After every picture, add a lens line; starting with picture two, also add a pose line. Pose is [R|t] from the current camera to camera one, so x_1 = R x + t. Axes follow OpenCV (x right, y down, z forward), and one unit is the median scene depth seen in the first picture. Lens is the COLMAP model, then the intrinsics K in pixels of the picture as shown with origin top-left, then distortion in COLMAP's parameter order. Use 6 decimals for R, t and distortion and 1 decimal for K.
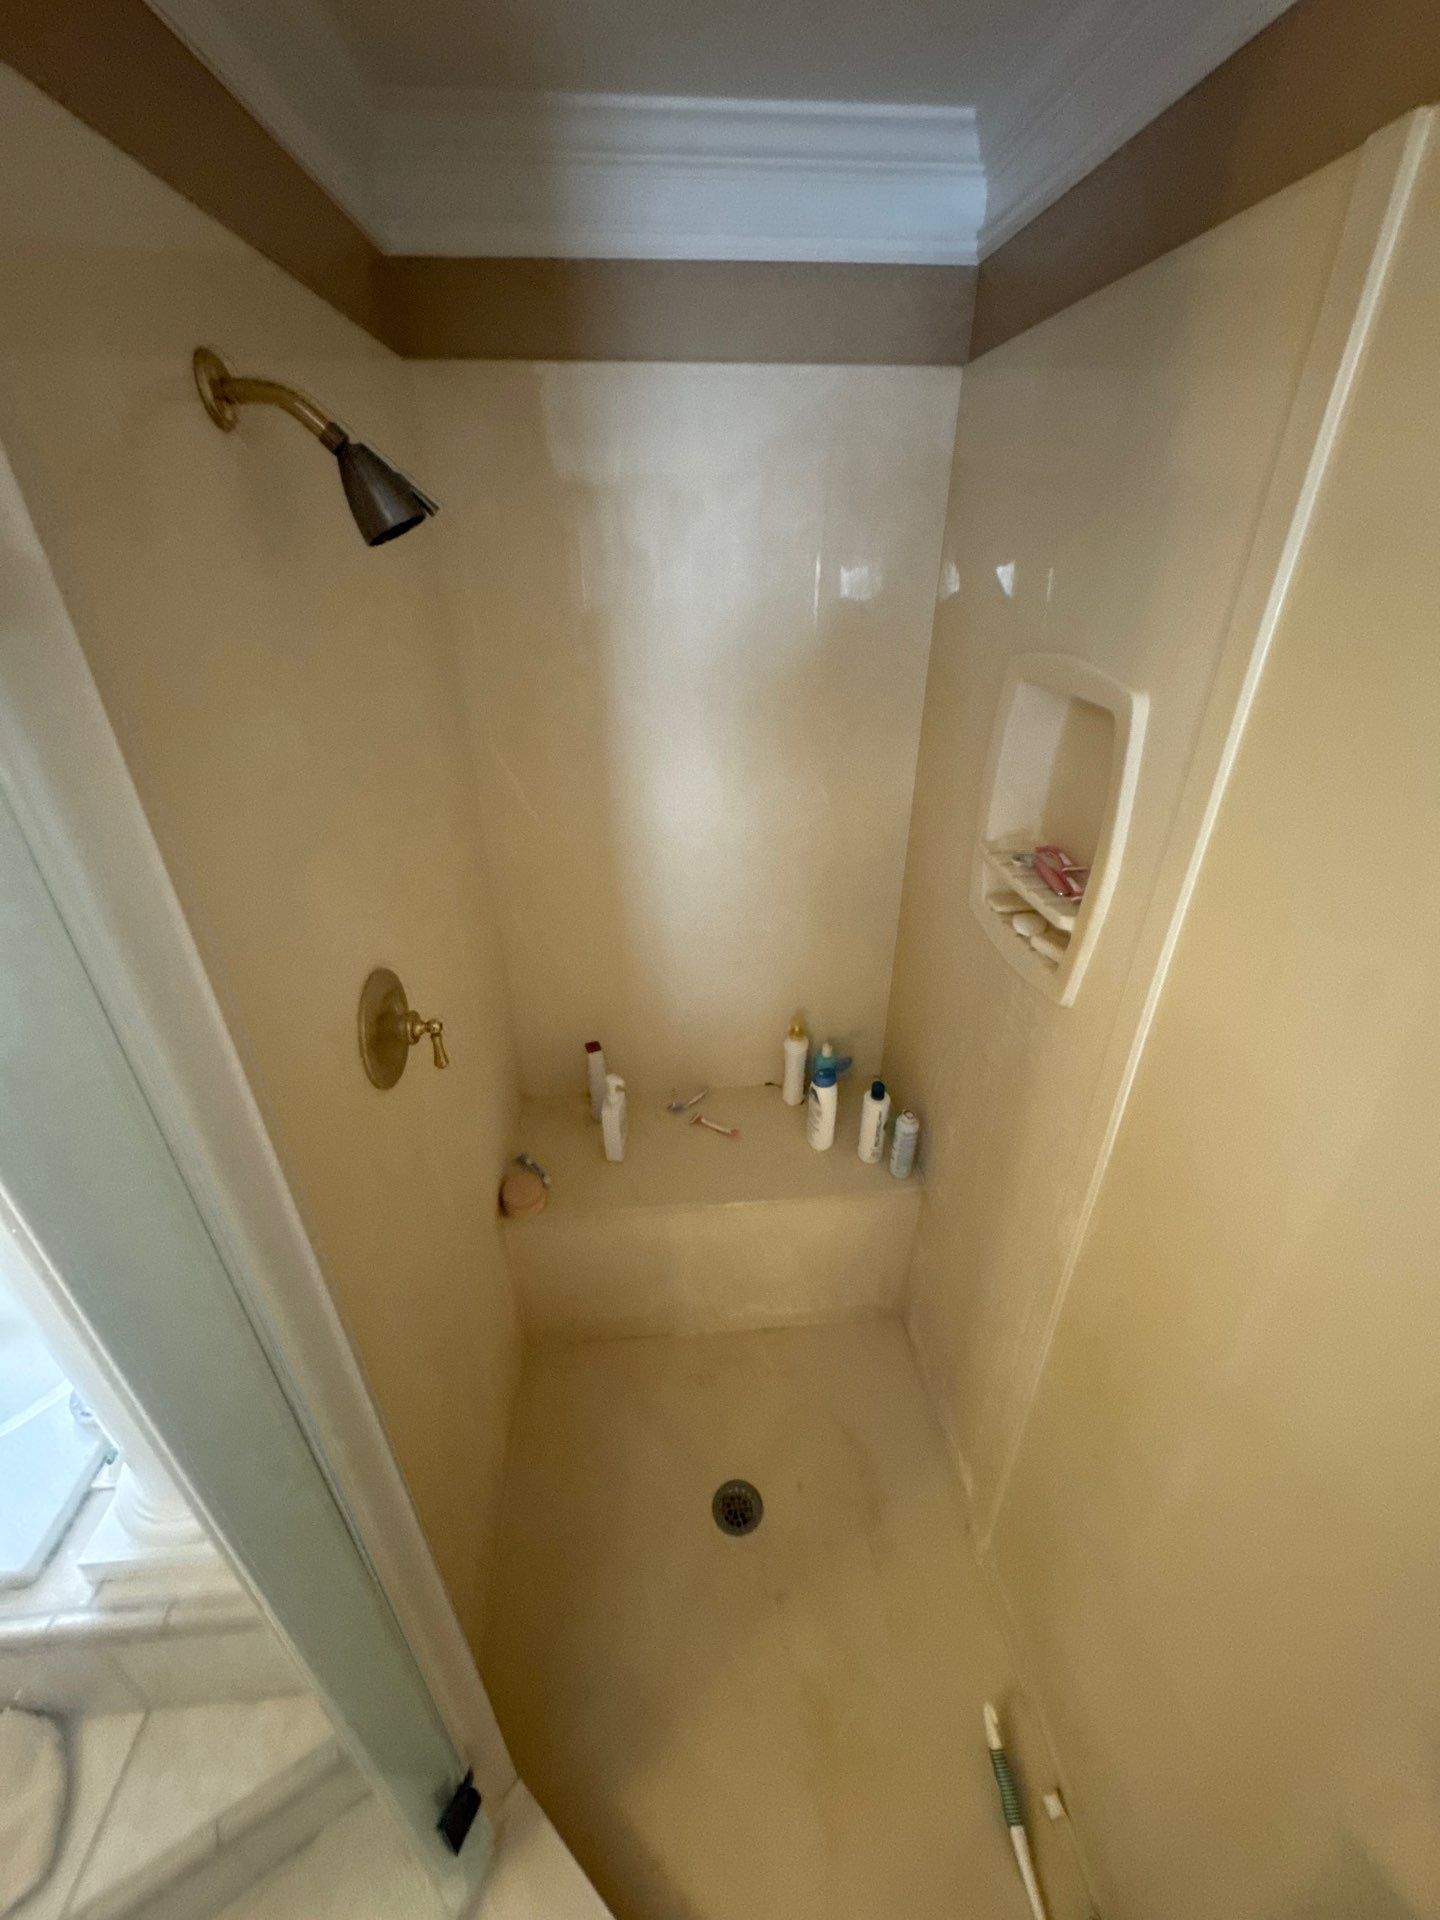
lens RADIAL K [[762.7, 0, 721.4], [0, 762.7, 956.3], [0, 0, 1]] dist [-0.003012, -0.000657]
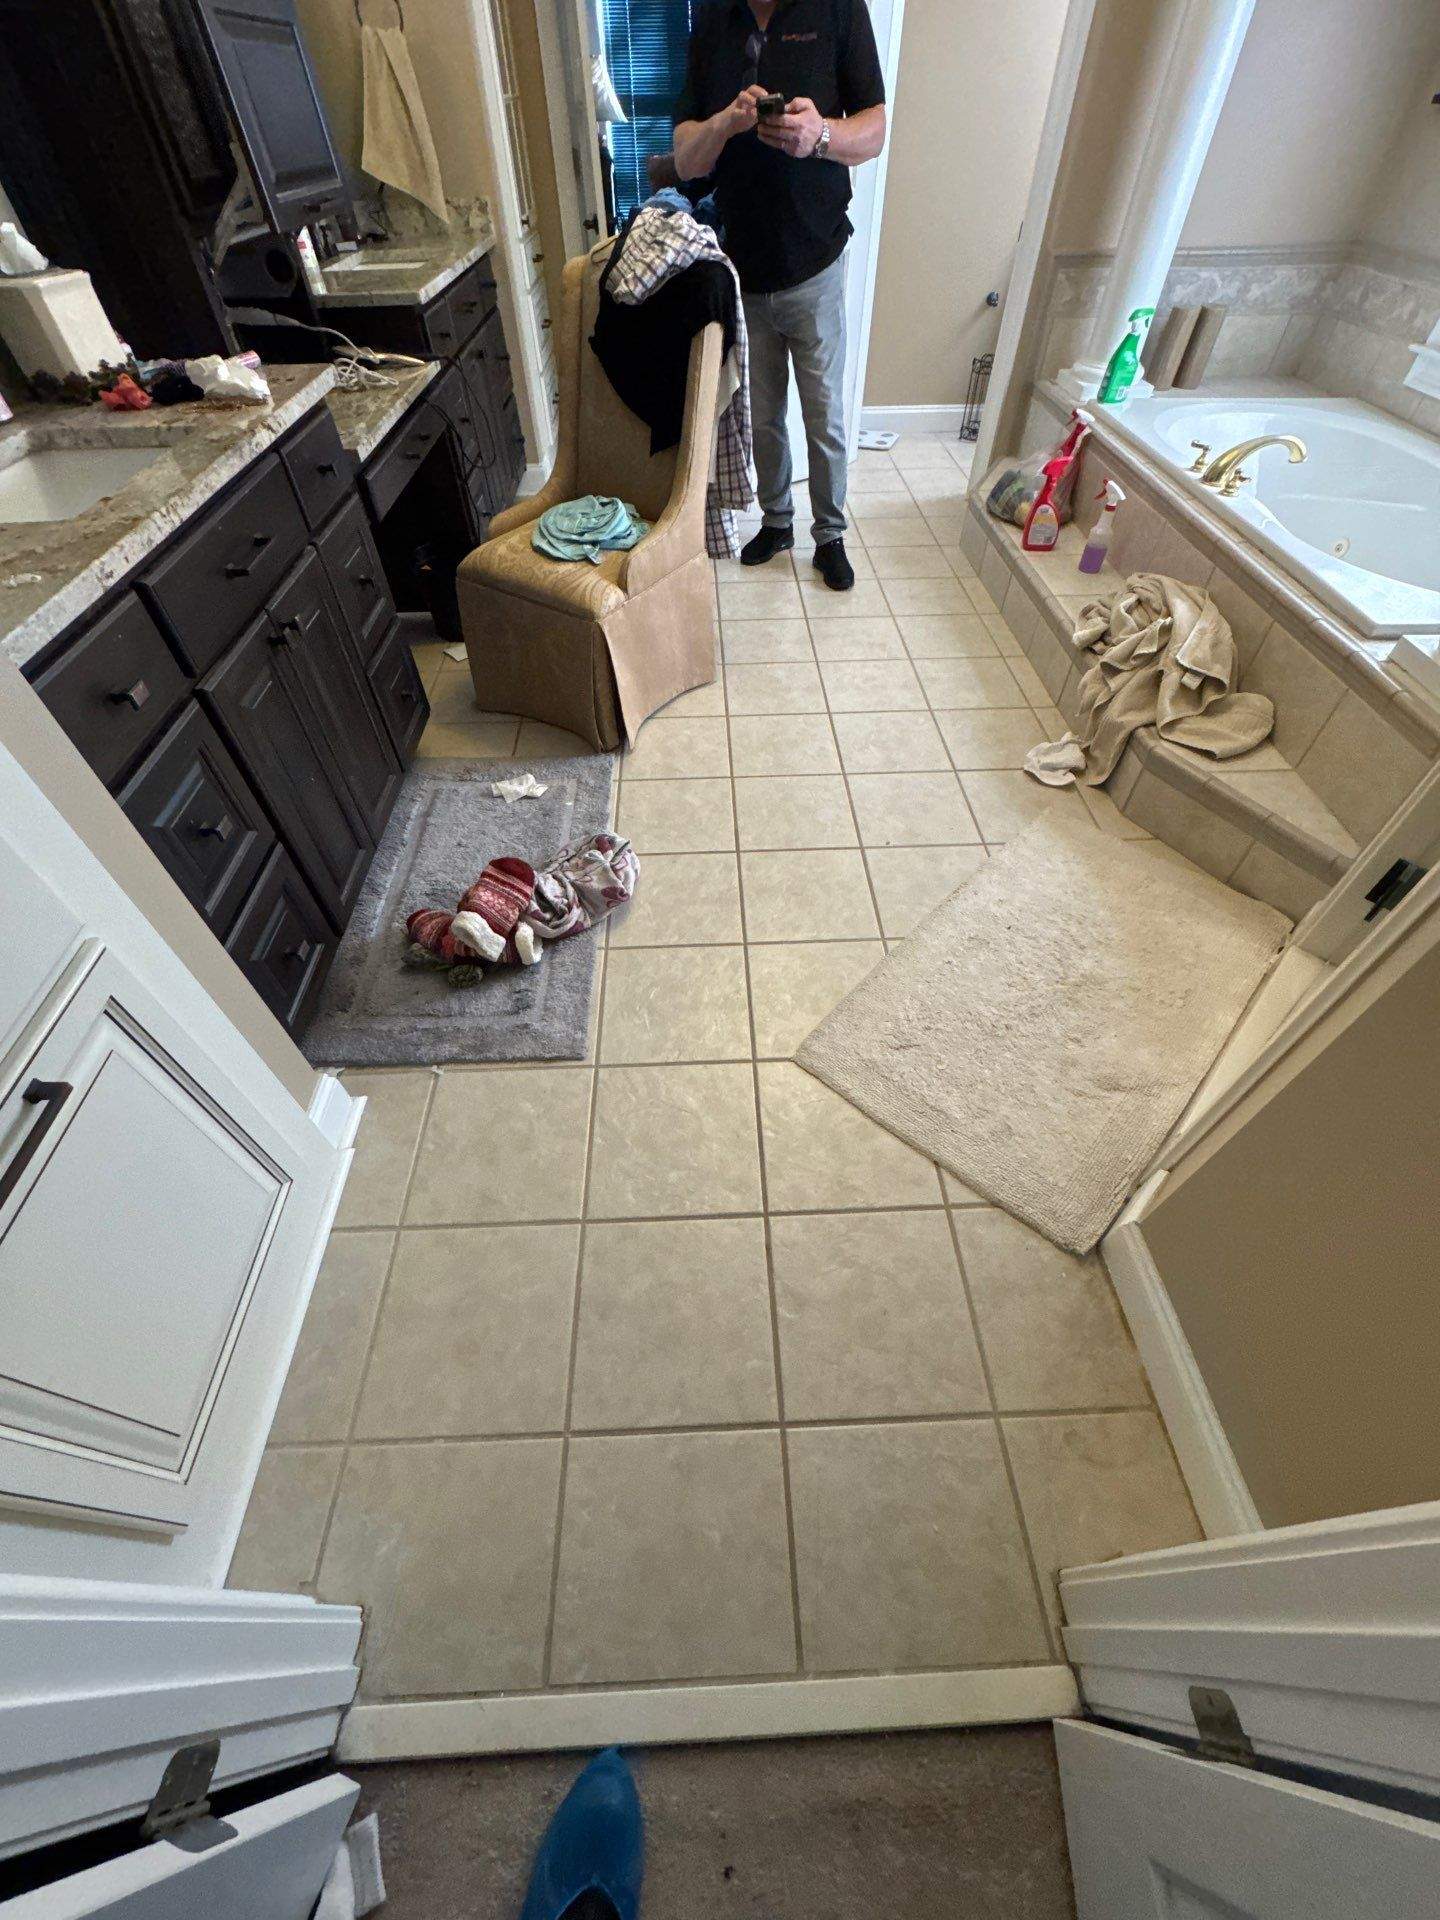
lens RADIAL K [[762.7, 0, 727.7], [0, 762.7, 961.2], [0, 0, 1]] dist [-0.003012, -0.000657]
pose [[-0.057204, 0.758905, -0.648684, 0.394381], [-0.474482, 0.551012, 0.686479, 0.466221], [0.878405, 0.347058, 0.328567, -0.248687]]
